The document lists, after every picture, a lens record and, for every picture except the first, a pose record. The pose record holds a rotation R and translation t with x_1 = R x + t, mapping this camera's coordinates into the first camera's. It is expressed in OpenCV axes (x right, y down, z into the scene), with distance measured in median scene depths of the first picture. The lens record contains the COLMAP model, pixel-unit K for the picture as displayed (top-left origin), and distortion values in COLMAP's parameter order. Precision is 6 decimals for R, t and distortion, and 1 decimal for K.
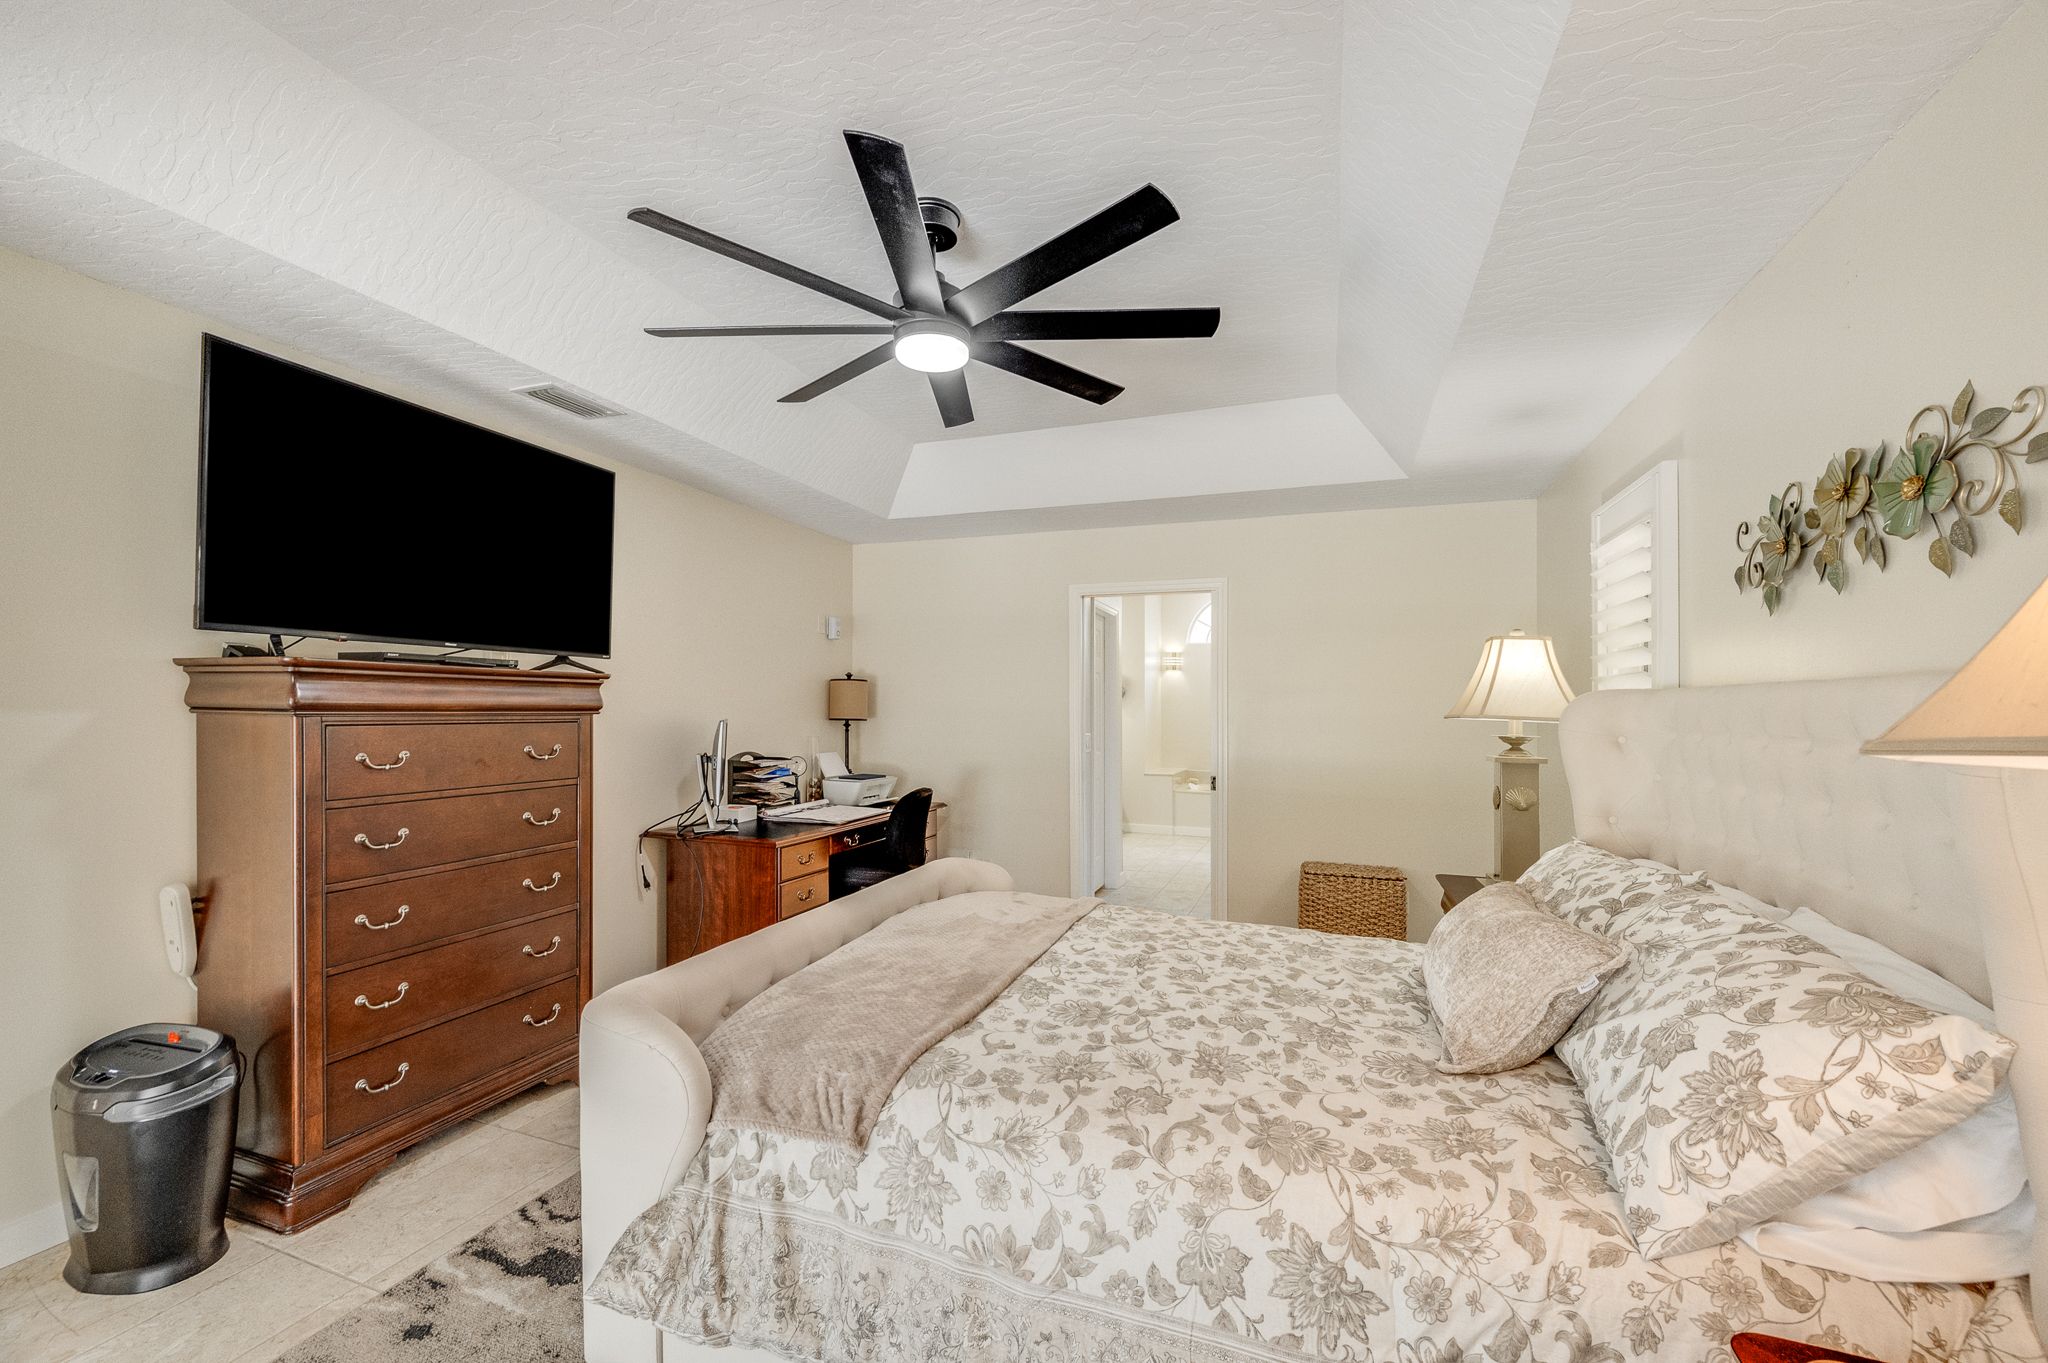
lens RADIAL K [[821.5, 0, 1015.9], [0, 821.5, 713.0], [0, 0, 1]] dist [-0.001062, -0.000062]
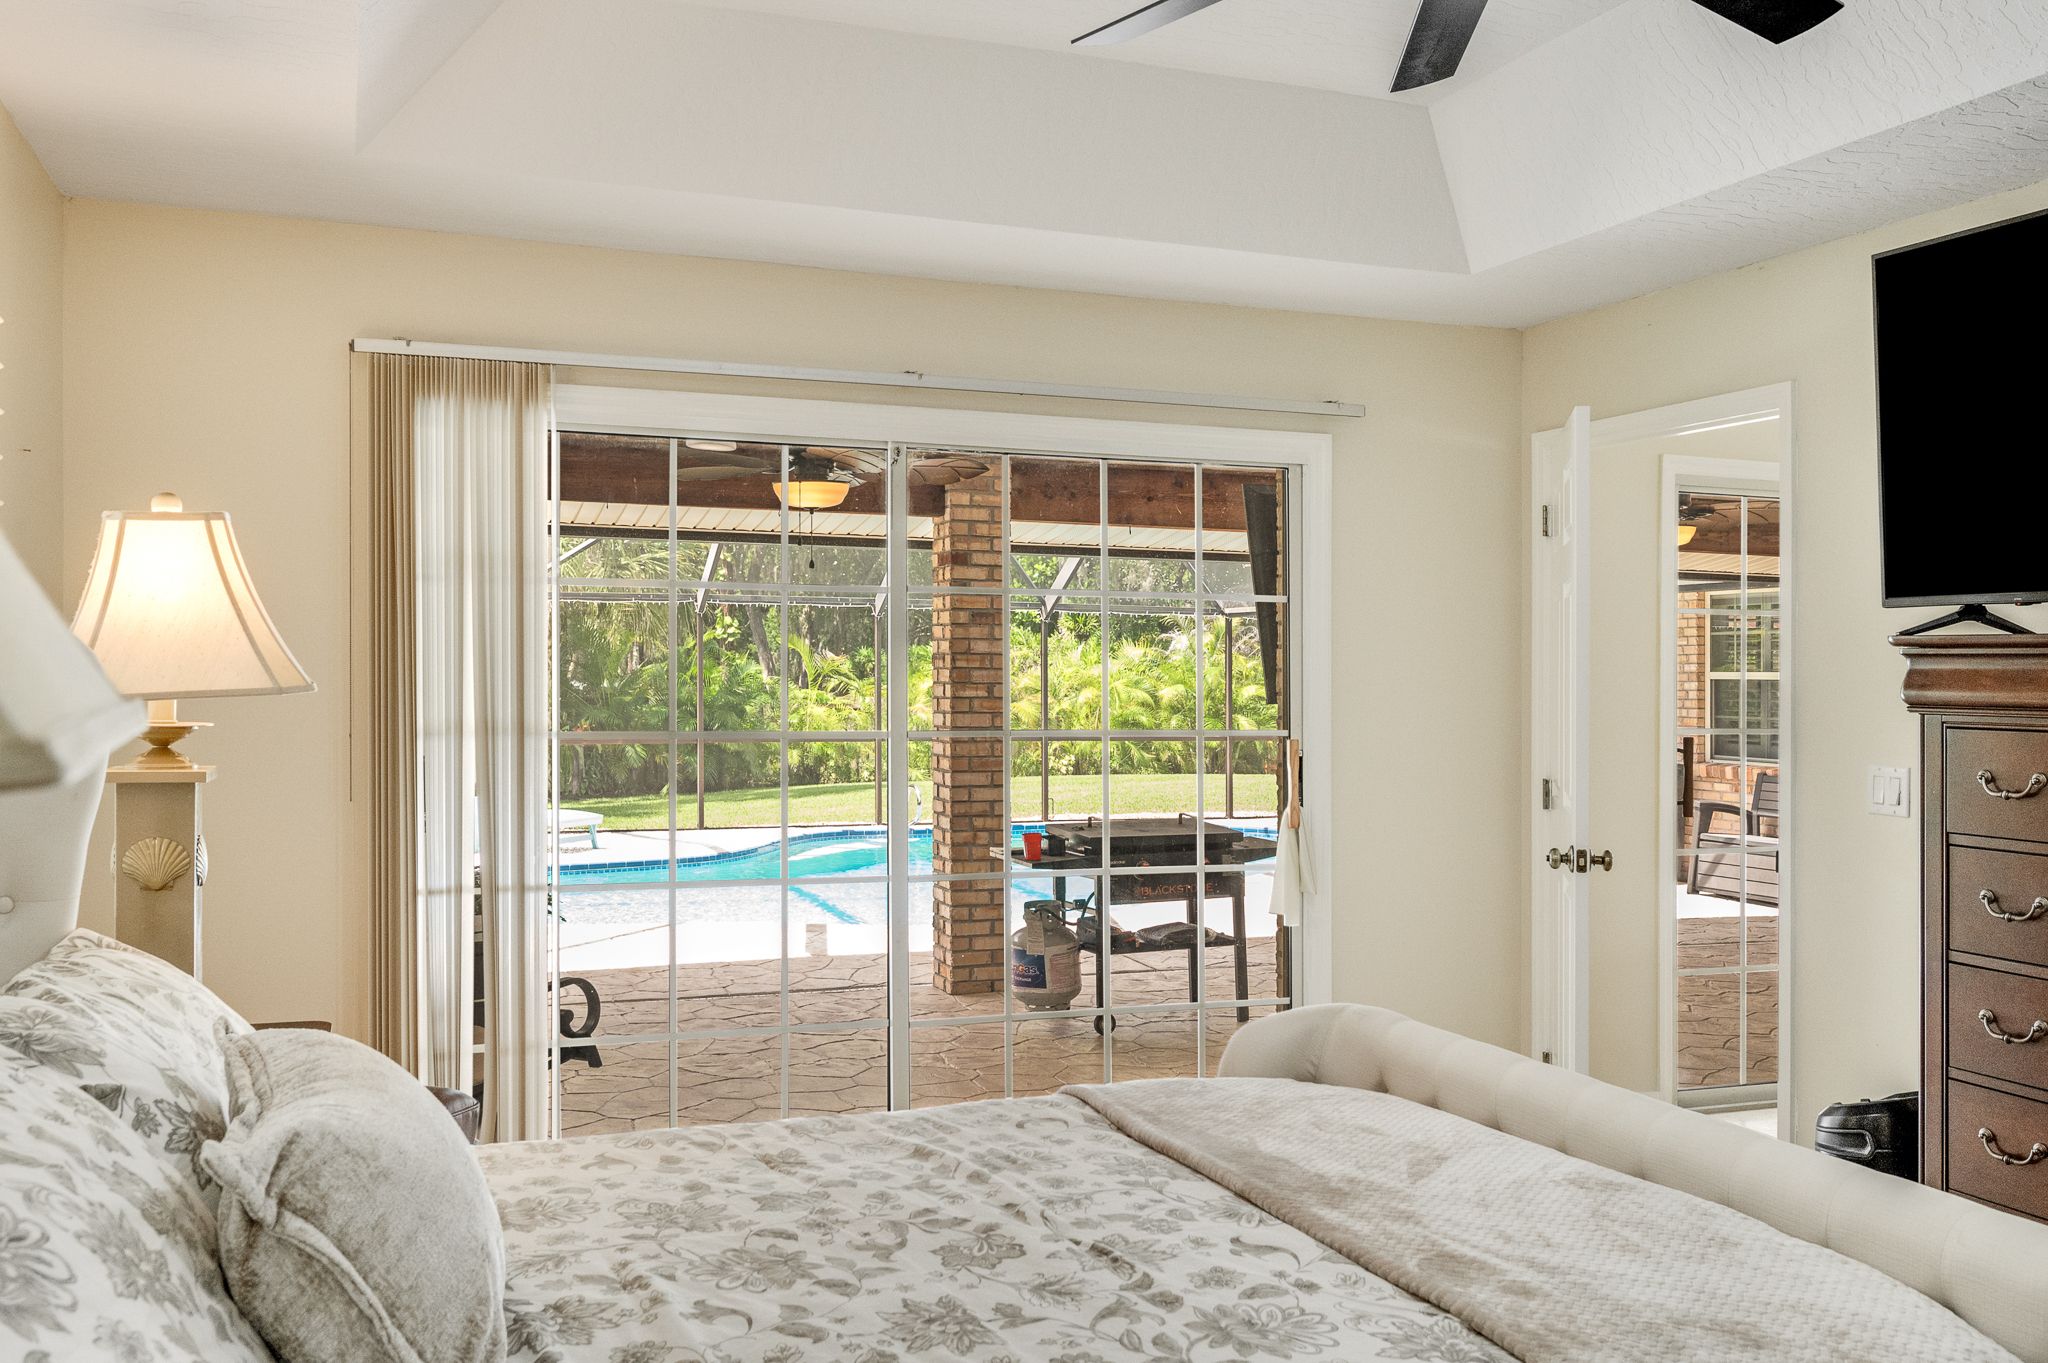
lens RADIAL K [[1768.9, 0, 1024.0], [0, 1768.9, 681.5], [0, 0, 1]] dist [-0.001737, -0.001752]
pose [[-0.751896, -0.014941, -0.659113, 0.857038], [-0.015536, 0.999867, -0.004942, -0.002316], [0.659099, 0.006524, -0.752028, 1.766597]]
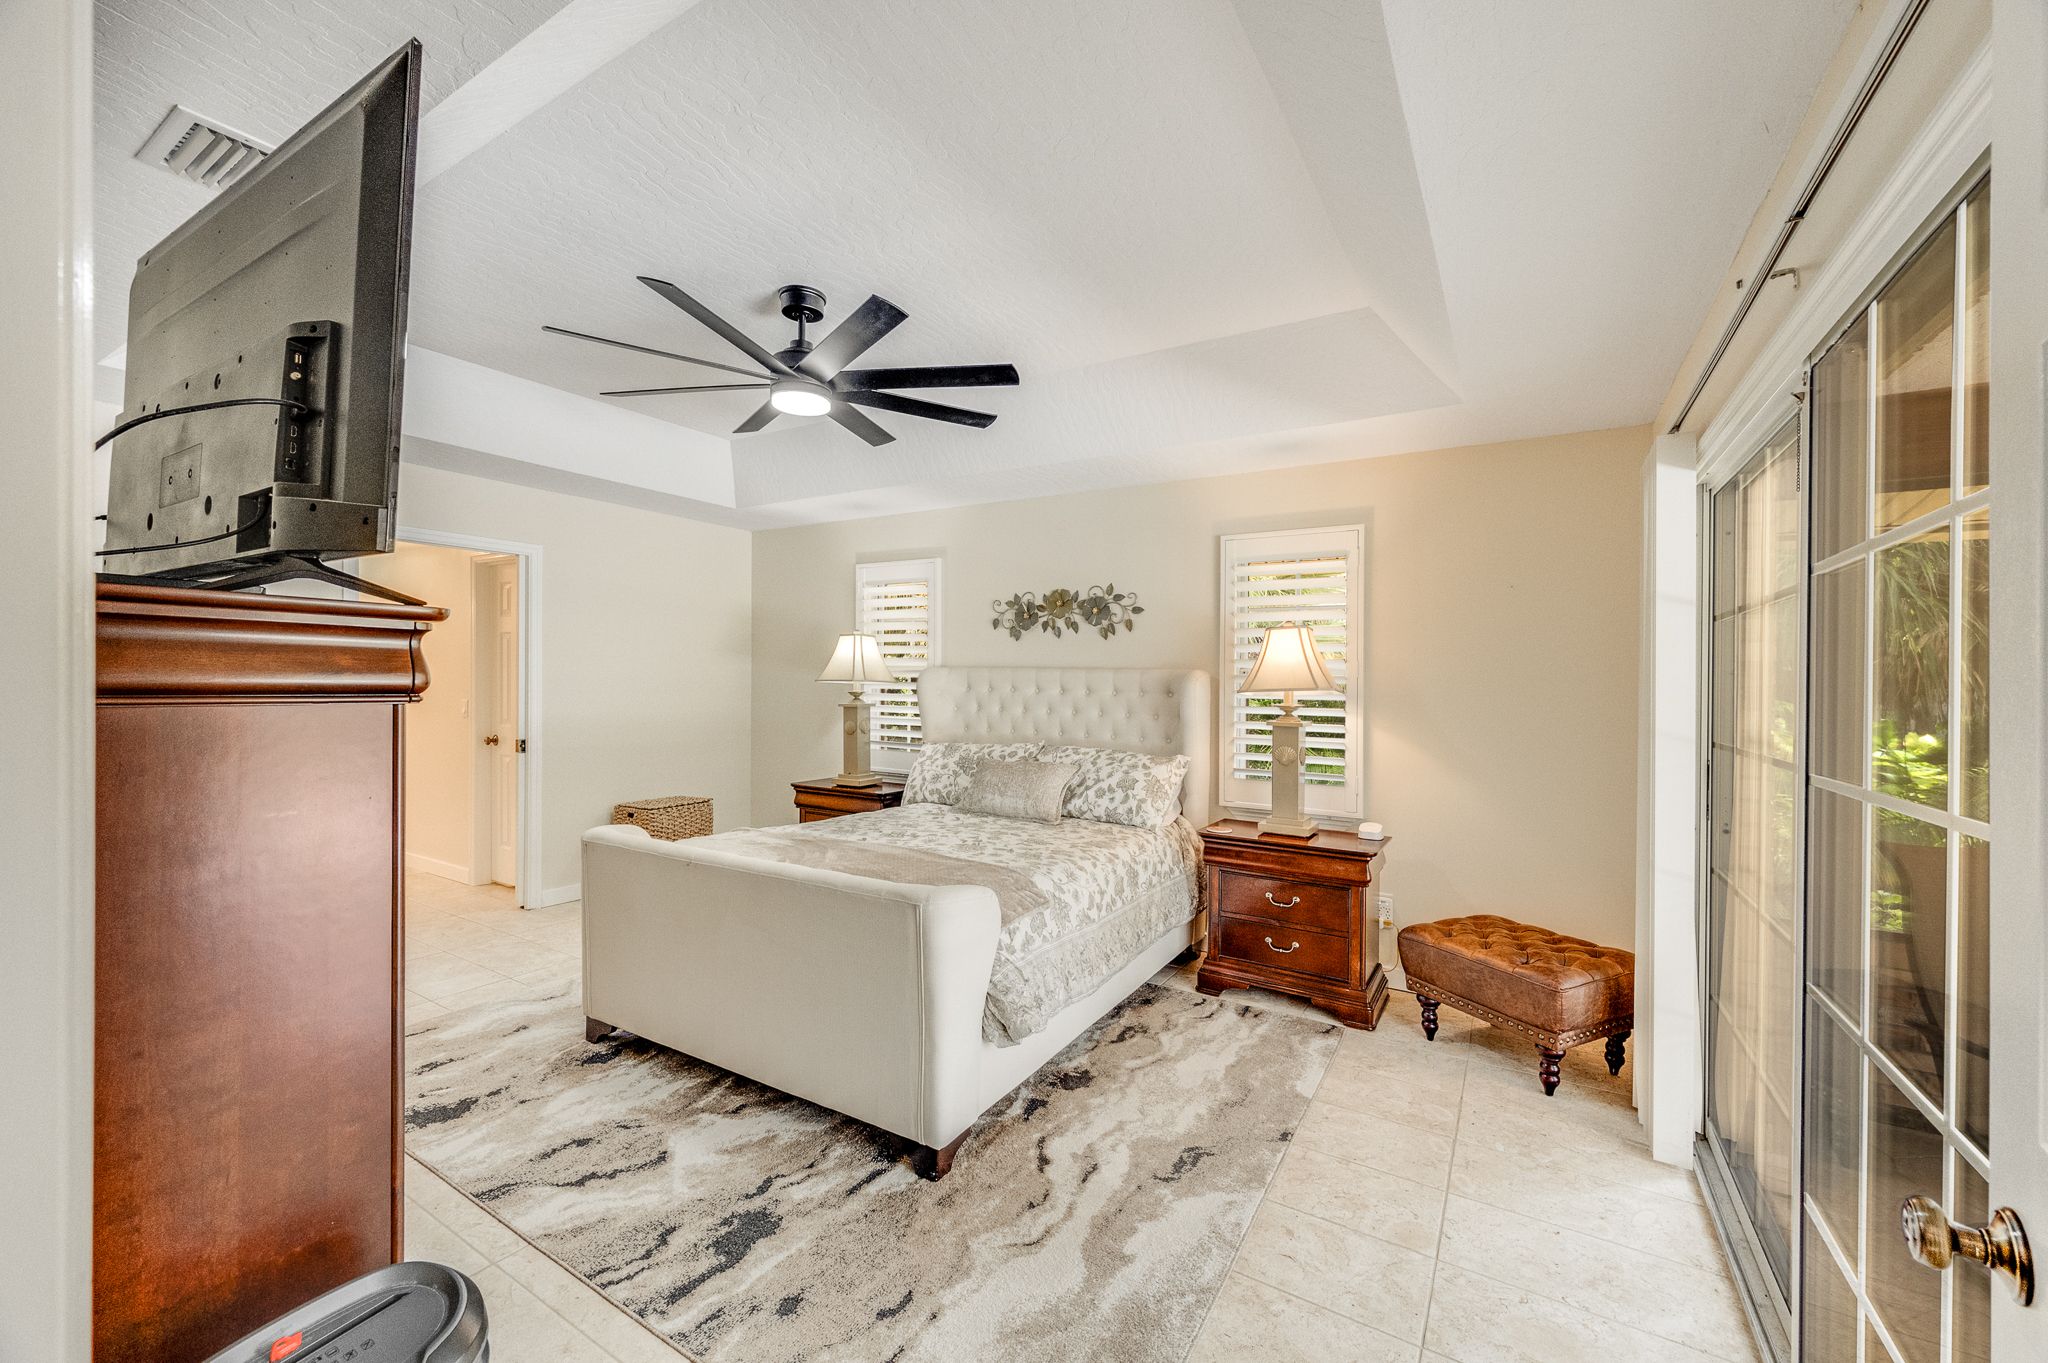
lens RADIAL K [[820.6, 0, 1024.0], [0, 820.6, 681.5], [0, 0, 1]] dist [-0.000416, -0.000110]
pose [[0.182635, -0.010018, 0.983130, -1.485757], [-0.007621, 0.999904, 0.011605, -0.022974], [-0.983151, -0.009612, 0.182541, 0.484083]]
